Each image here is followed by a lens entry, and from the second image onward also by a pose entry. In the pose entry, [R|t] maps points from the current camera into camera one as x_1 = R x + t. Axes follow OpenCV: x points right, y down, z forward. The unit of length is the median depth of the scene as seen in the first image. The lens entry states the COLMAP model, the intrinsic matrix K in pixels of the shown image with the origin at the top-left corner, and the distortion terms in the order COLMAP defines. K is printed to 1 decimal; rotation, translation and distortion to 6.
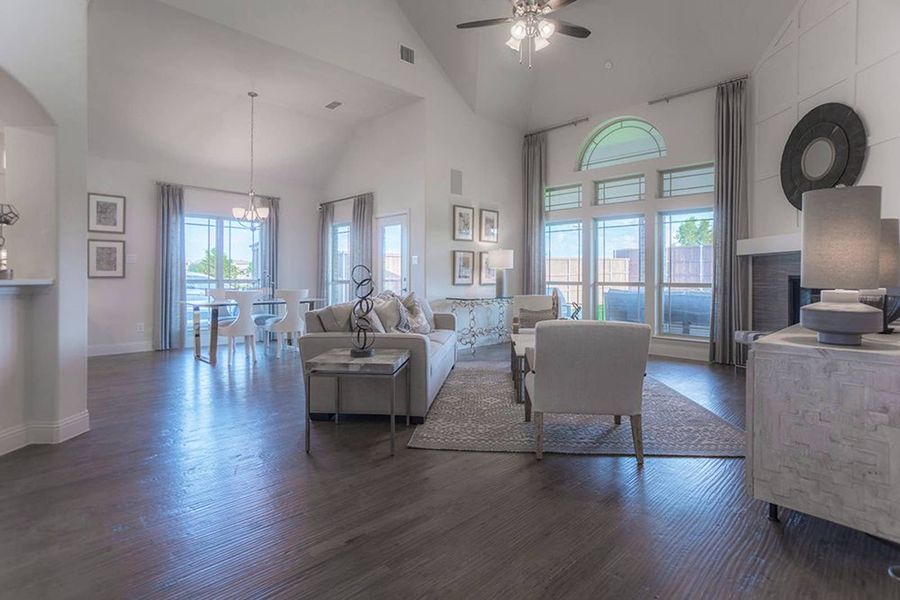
lens RADIAL K [[422.3, 0, 444.0], [0, 422.3, 293.5], [0, 0, 1]] dist [0.008832, 0.001399]
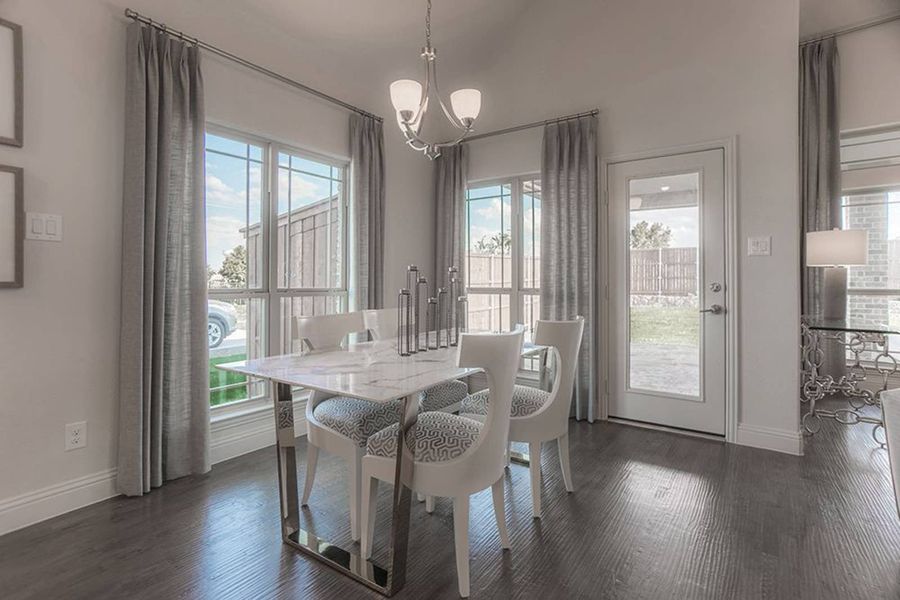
lens RADIAL K [[422.3, 0, 450.3], [0, 422.3, 294.9], [0, 0, 1]] dist [0.008832, 0.001399]
pose [[0.982995, -0.009243, 0.183399, -0.465235], [0.009911, 0.999947, -0.002726, -0.025554], [-0.183364, 0.004497, 0.983035, 0.590363]]
